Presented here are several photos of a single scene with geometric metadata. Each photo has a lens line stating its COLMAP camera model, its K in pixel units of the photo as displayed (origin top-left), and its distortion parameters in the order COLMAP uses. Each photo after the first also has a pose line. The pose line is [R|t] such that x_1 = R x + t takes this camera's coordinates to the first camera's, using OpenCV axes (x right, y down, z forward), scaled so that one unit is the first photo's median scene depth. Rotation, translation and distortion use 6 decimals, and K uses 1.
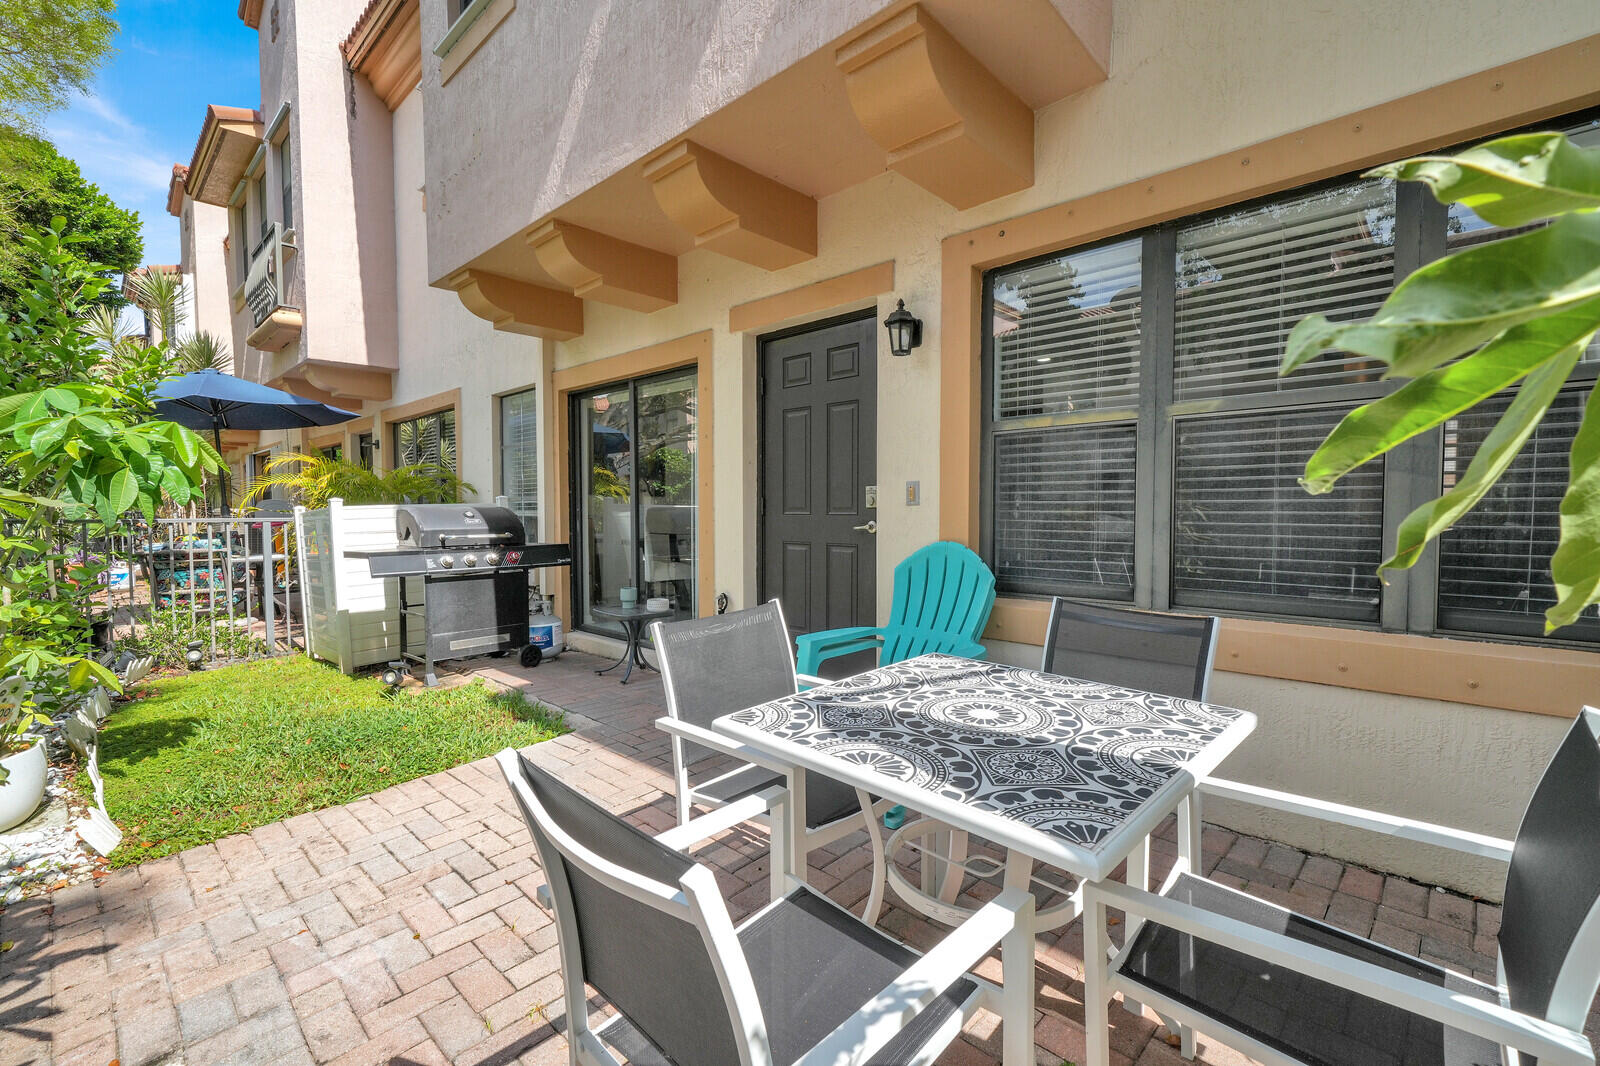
lens RADIAL K [[702.0, 0, 800.0], [0, 702.0, 533.0], [0, 0, 1]] dist [0.008403, 0.000486]
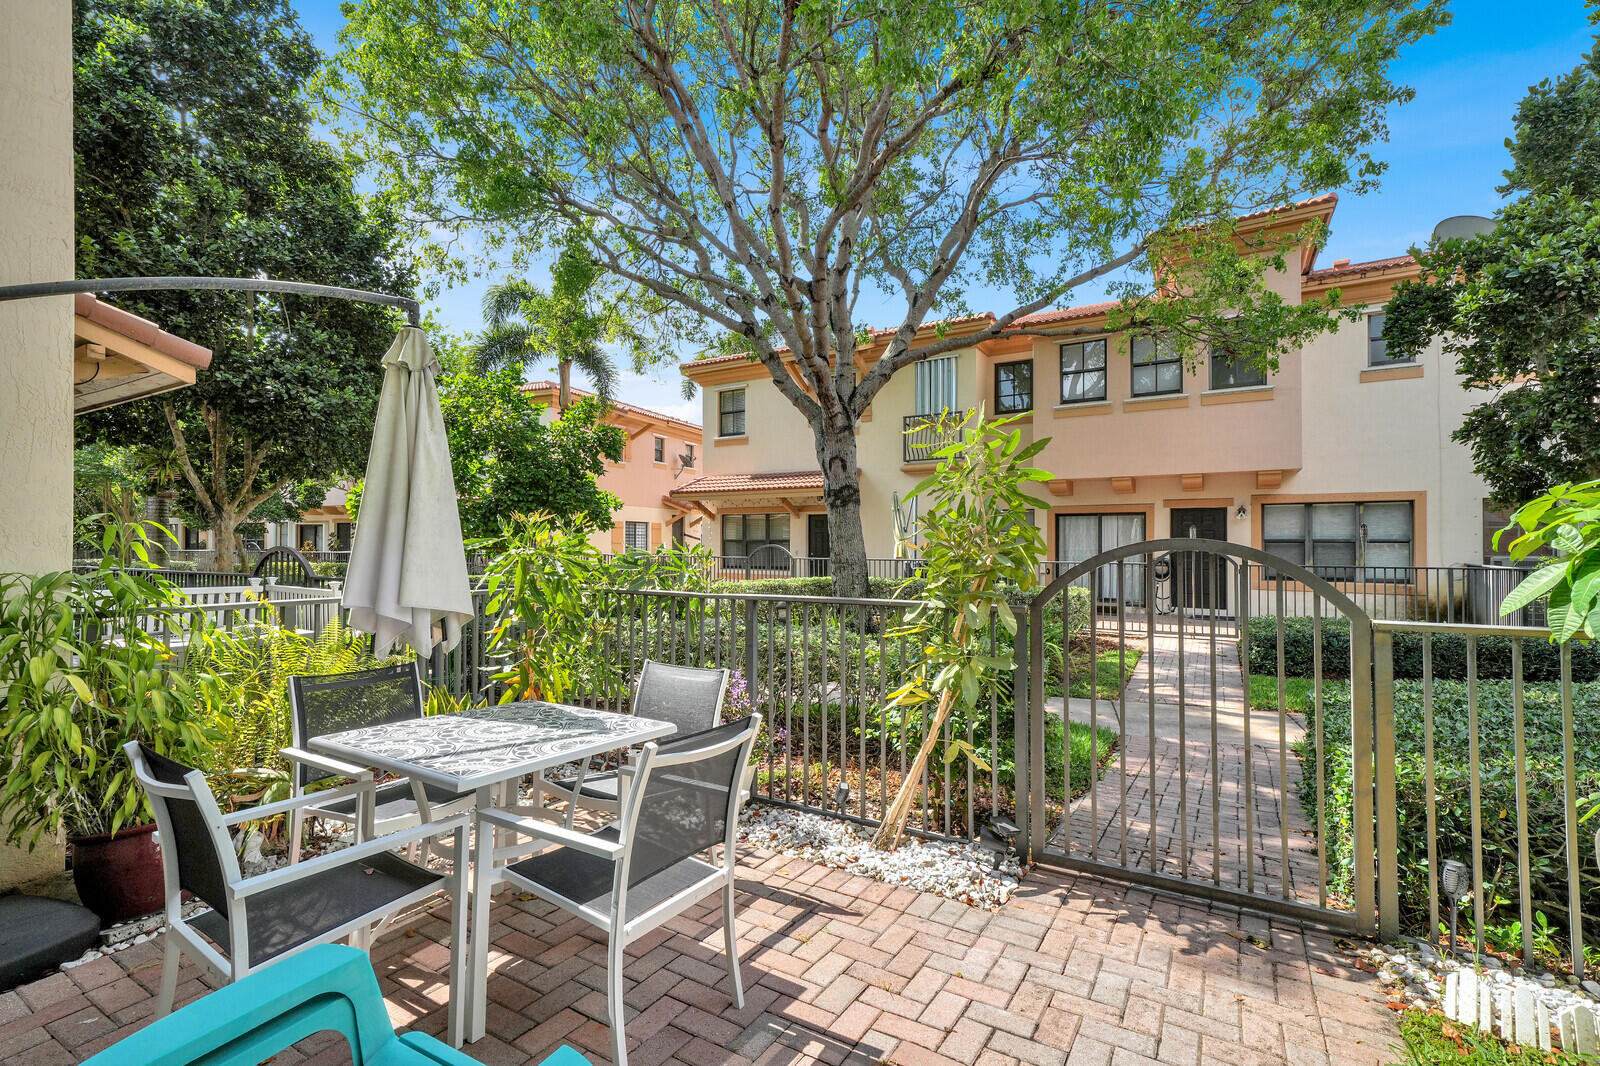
lens RADIAL K [[703.7, 0, 798.7], [0, 703.7, 535.7], [0, 0, 1]] dist [0.008649, 0.000540]
pose [[-0.974147, -0.007494, -0.225792, -0.016273], [-0.011594, 0.999791, 0.016837, -0.089188], [0.225619, 0.019019, -0.974030, 1.154586]]
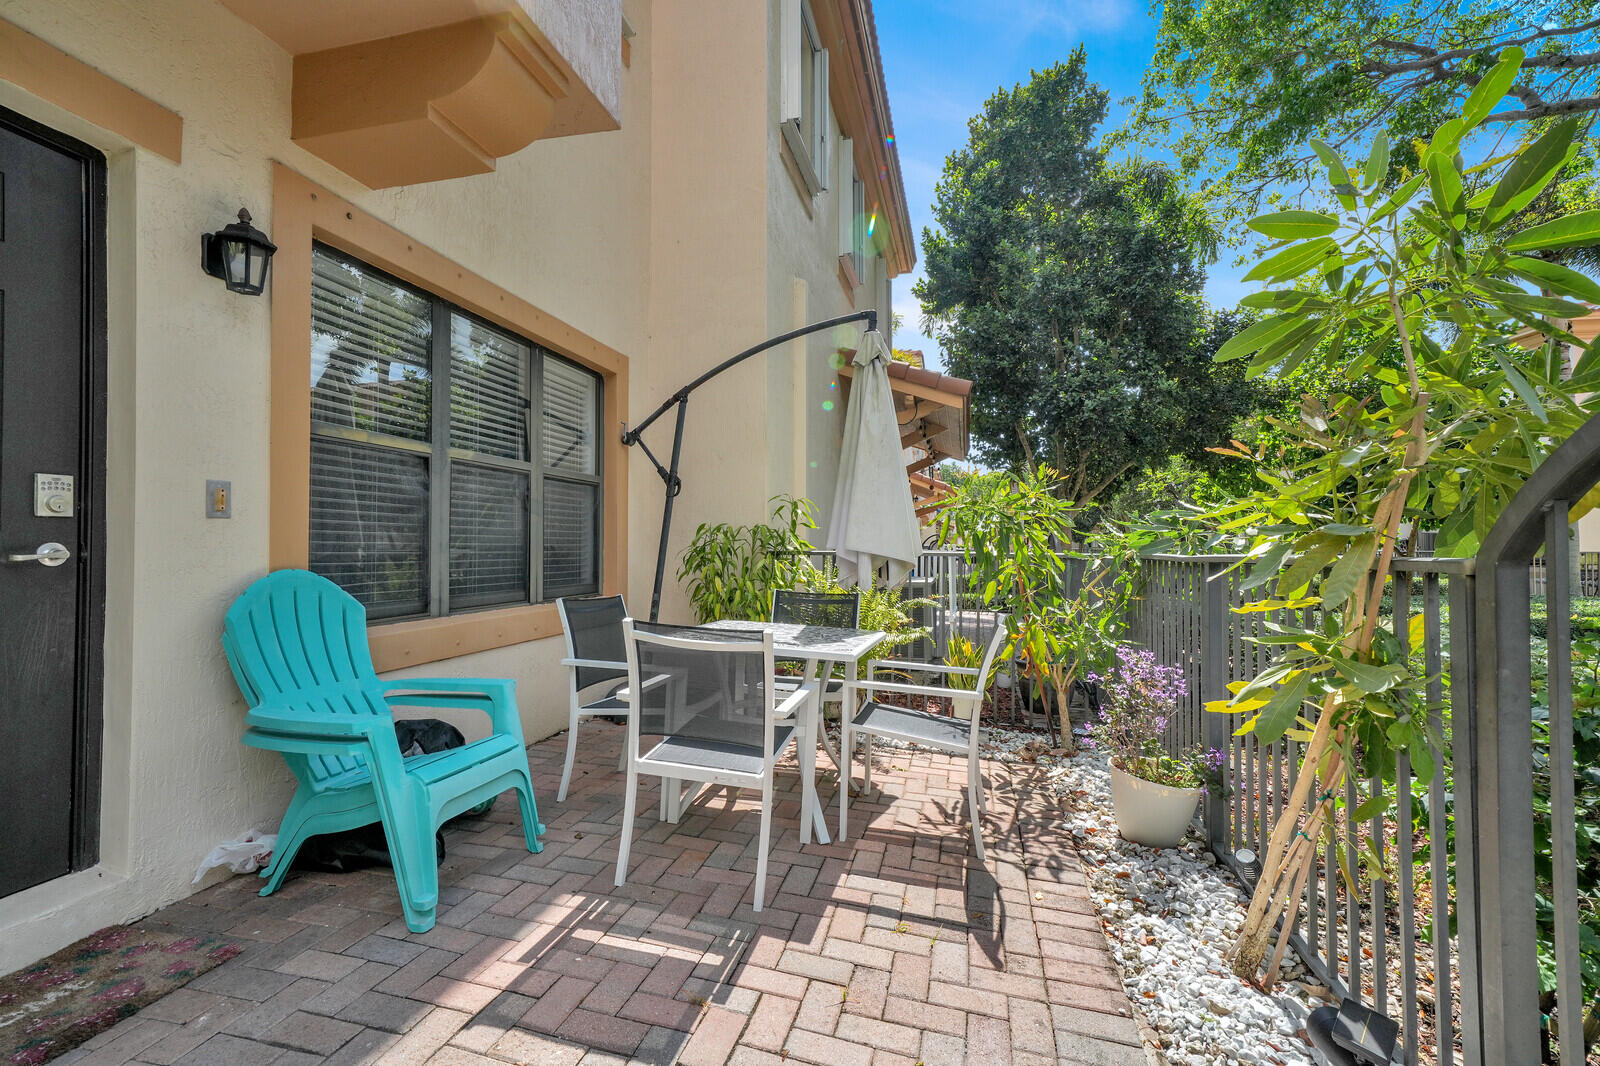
lens RADIAL K [[702.0, 0, 800.0], [0, 702.0, 533.0], [0, 0, 1]] dist [0.008403, 0.000486]
pose [[-0.506649, 0.013925, 0.862040, -0.656133], [0.025783, 0.999667, -0.000994, -0.012623], [-0.861767, 0.021722, -0.506840, 0.847387]]
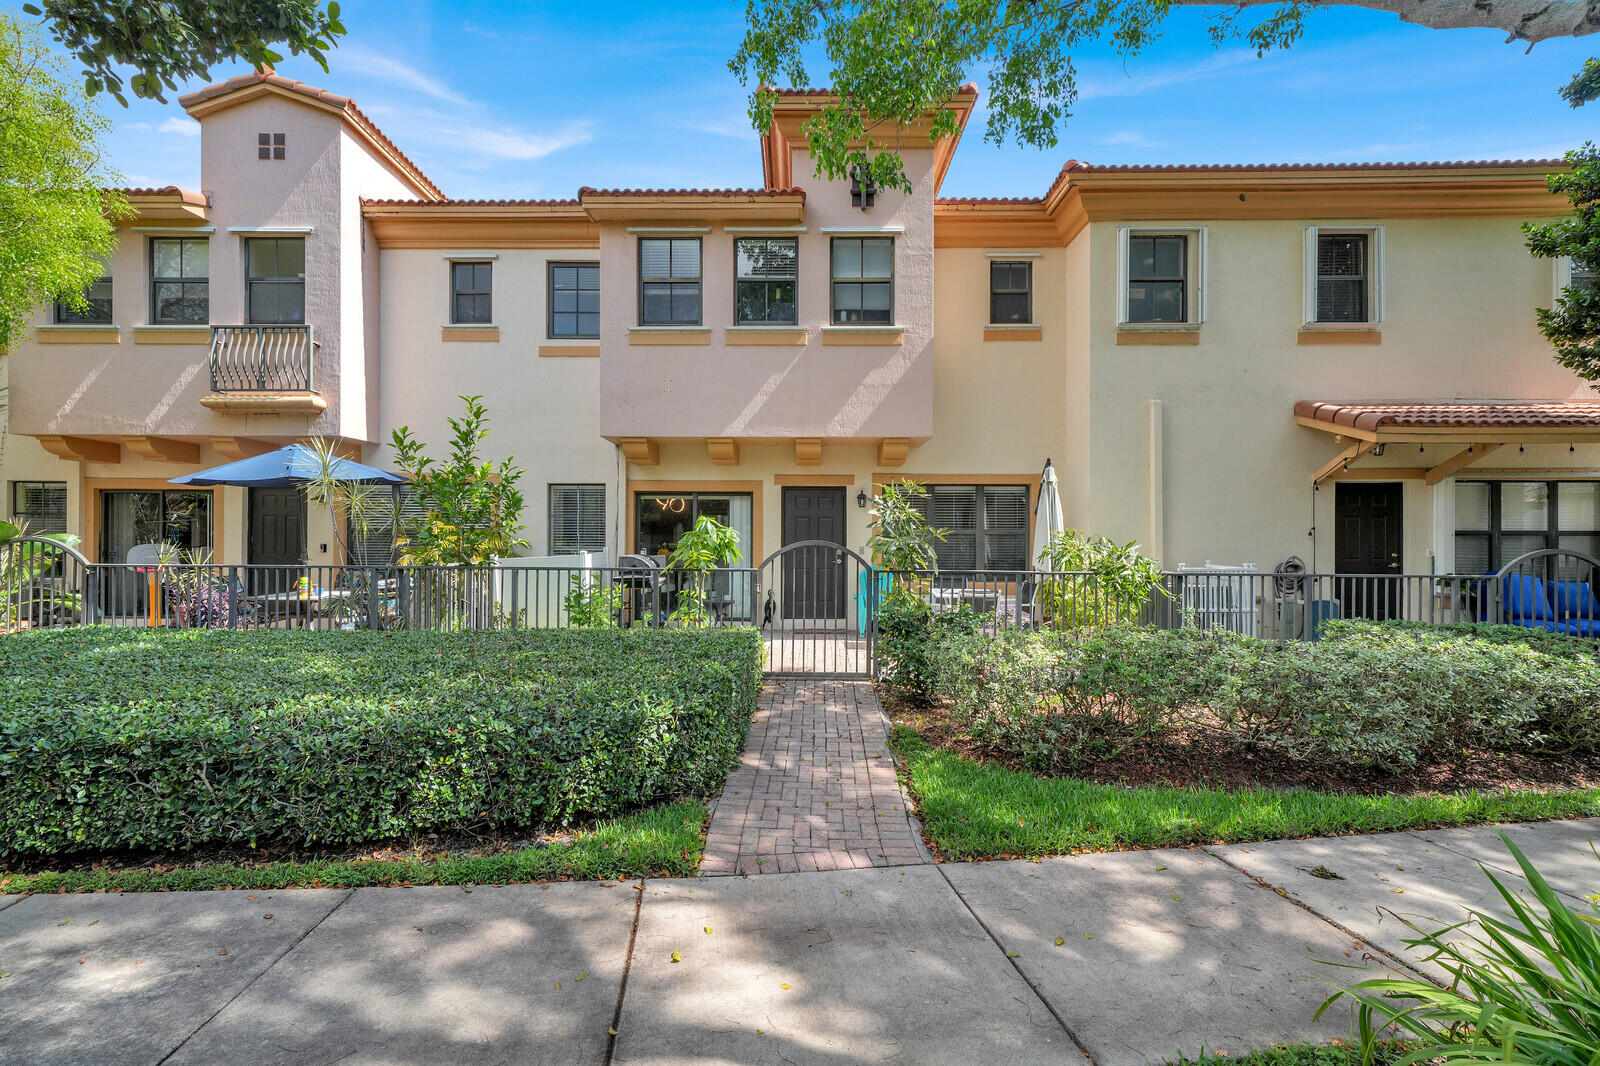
lens RADIAL K [[703.7, 0, 798.7], [0, 703.7, 535.7], [0, 0, 1]] dist [0.008649, 0.000540]
pose [[0.732570, 0.008671, 0.680636, -2.130658], [0.019834, 0.999222, -0.034078, -0.020214], [-0.680402, 0.038464, 0.731829, -1.080772]]
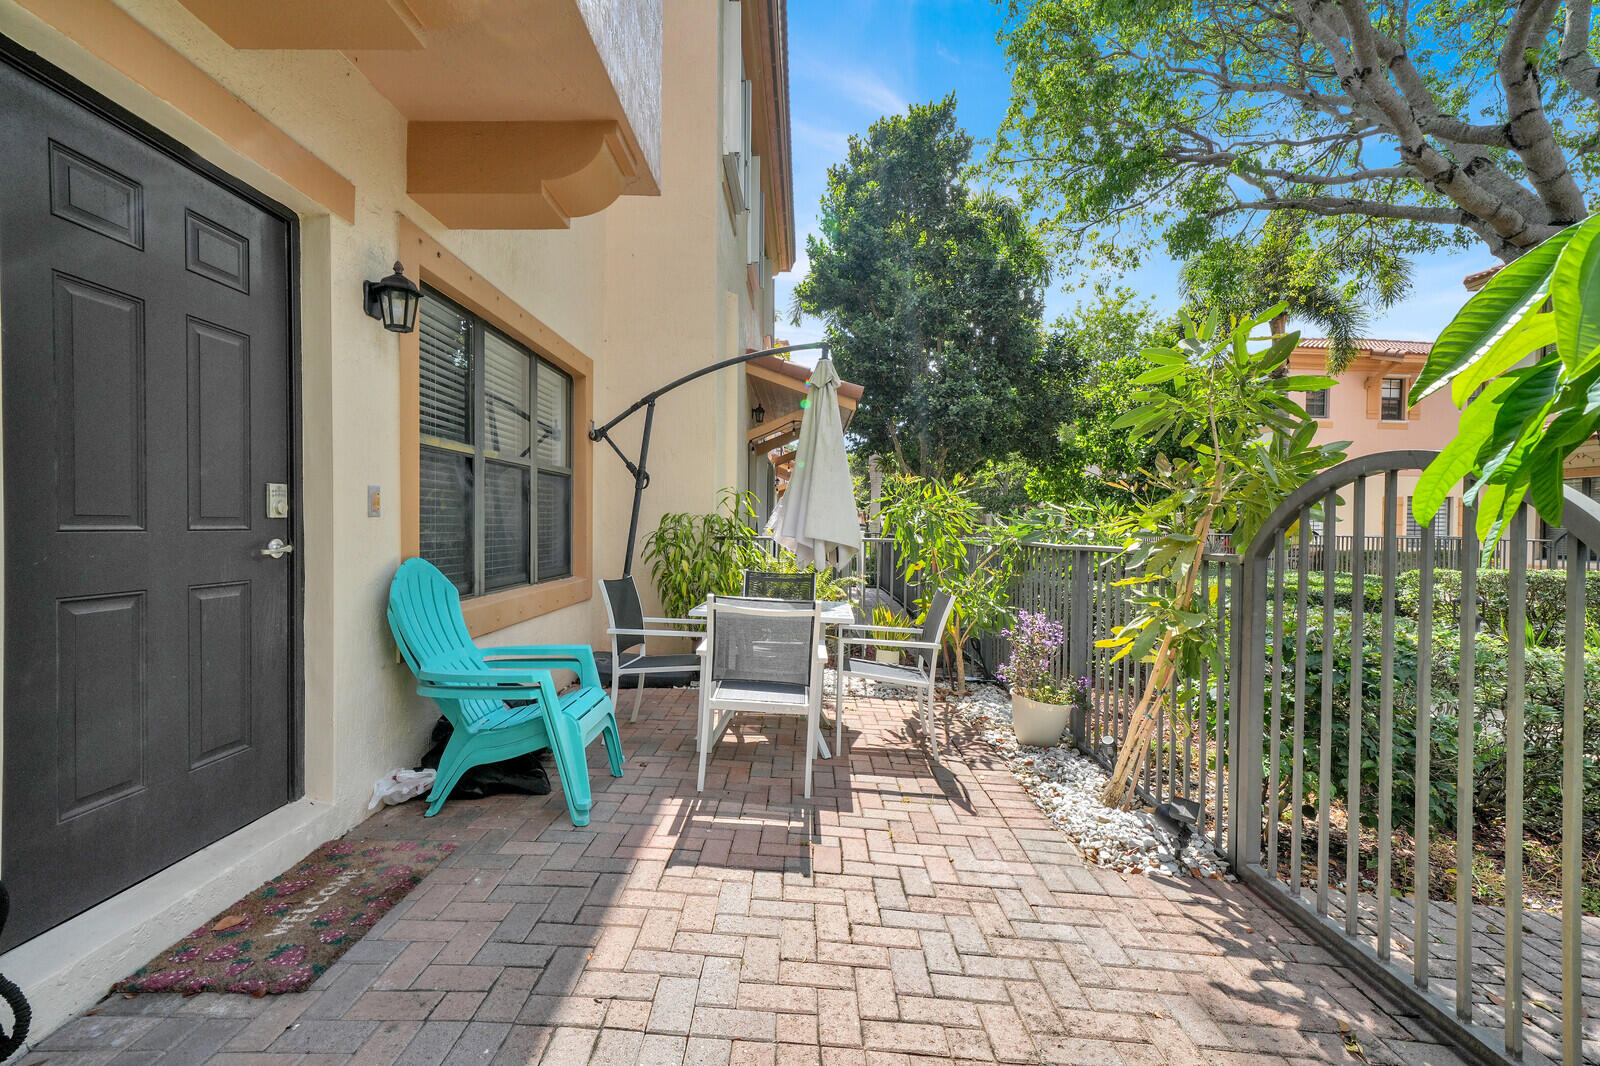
lens RADIAL K [[703.7, 0, 798.7], [0, 703.7, 535.7], [0, 0, 1]] dist [0.008649, 0.000540]
pose [[-0.686193, -0.020517, 0.727130, -0.723862], [0.012830, 0.999105, 0.040300, -0.044720], [-0.727306, 0.036983, -0.685316, 1.168663]]
